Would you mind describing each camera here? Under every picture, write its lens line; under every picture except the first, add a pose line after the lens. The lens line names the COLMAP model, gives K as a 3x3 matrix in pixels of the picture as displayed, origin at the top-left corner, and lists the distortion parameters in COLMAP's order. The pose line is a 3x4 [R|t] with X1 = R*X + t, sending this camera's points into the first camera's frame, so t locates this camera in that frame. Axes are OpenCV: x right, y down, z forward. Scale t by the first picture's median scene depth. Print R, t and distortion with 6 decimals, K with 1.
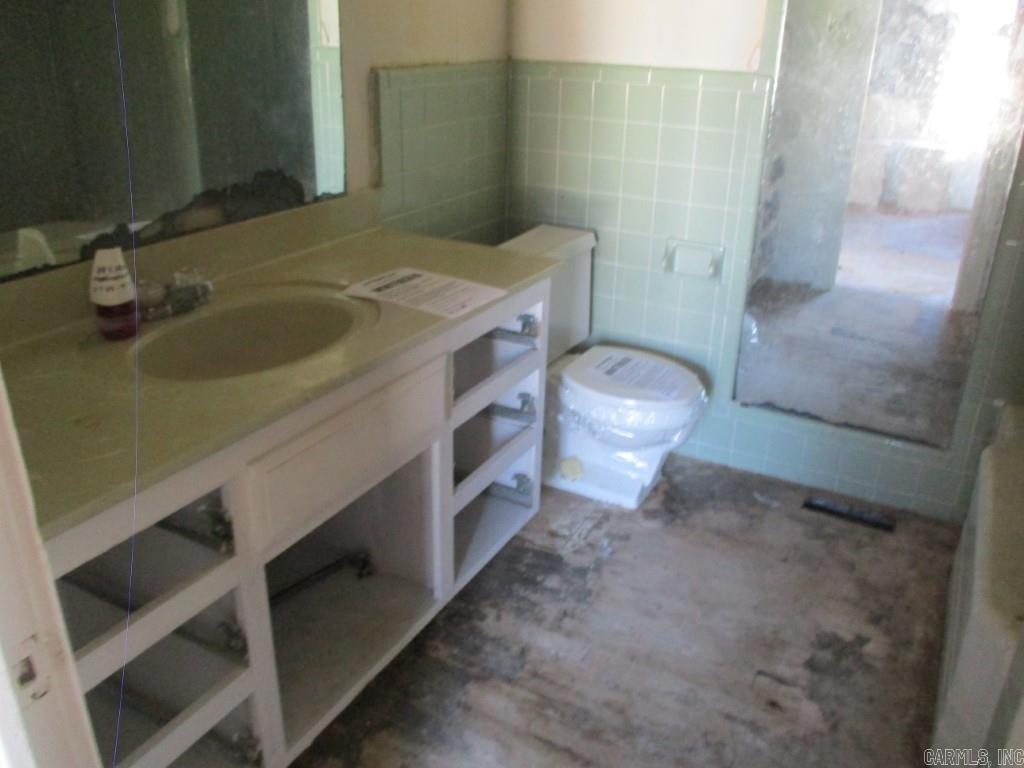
lens RADIAL K [[851.4, 0, 516.2], [0, 851.4, 382.8], [0, 0, 1]] dist [-0.037500, -0.001338]
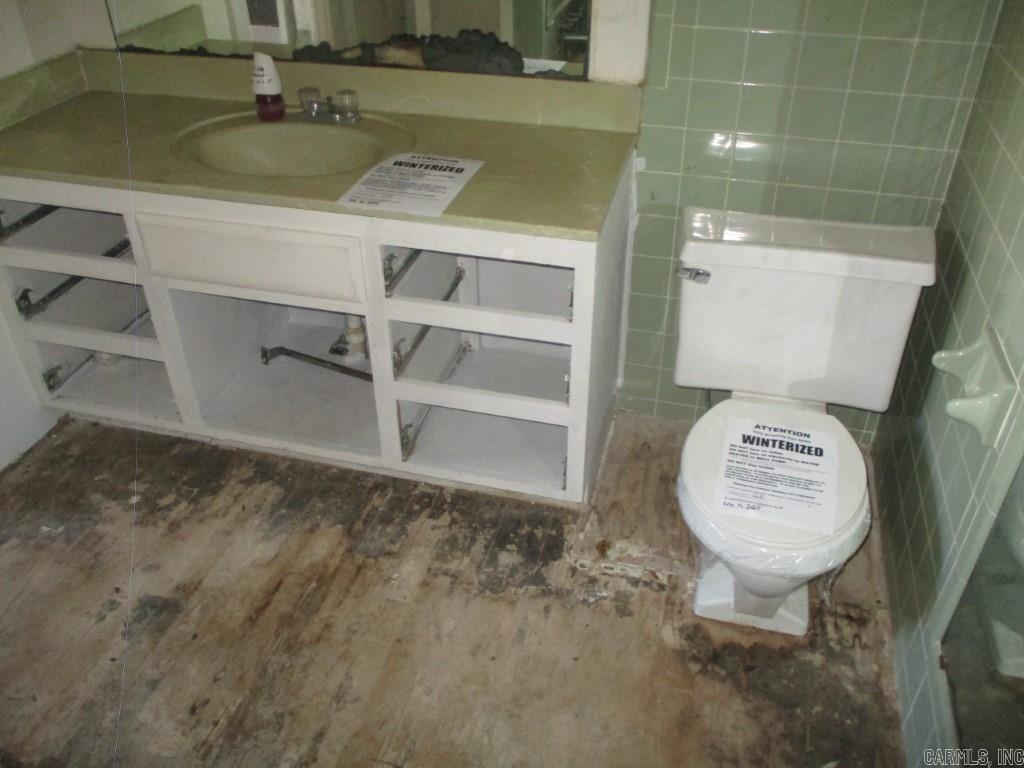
lens RADIAL K [[851.4, 0, 515.4], [0, 851.4, 381.2], [0, 0, 1]] dist [-0.037500, -0.001338]
pose [[0.223708, 0.537925, -0.812768, 0.793658], [-0.373436, 0.817571, 0.438318, -0.371419], [0.900278, 0.205461, 0.383778, 0.731671]]
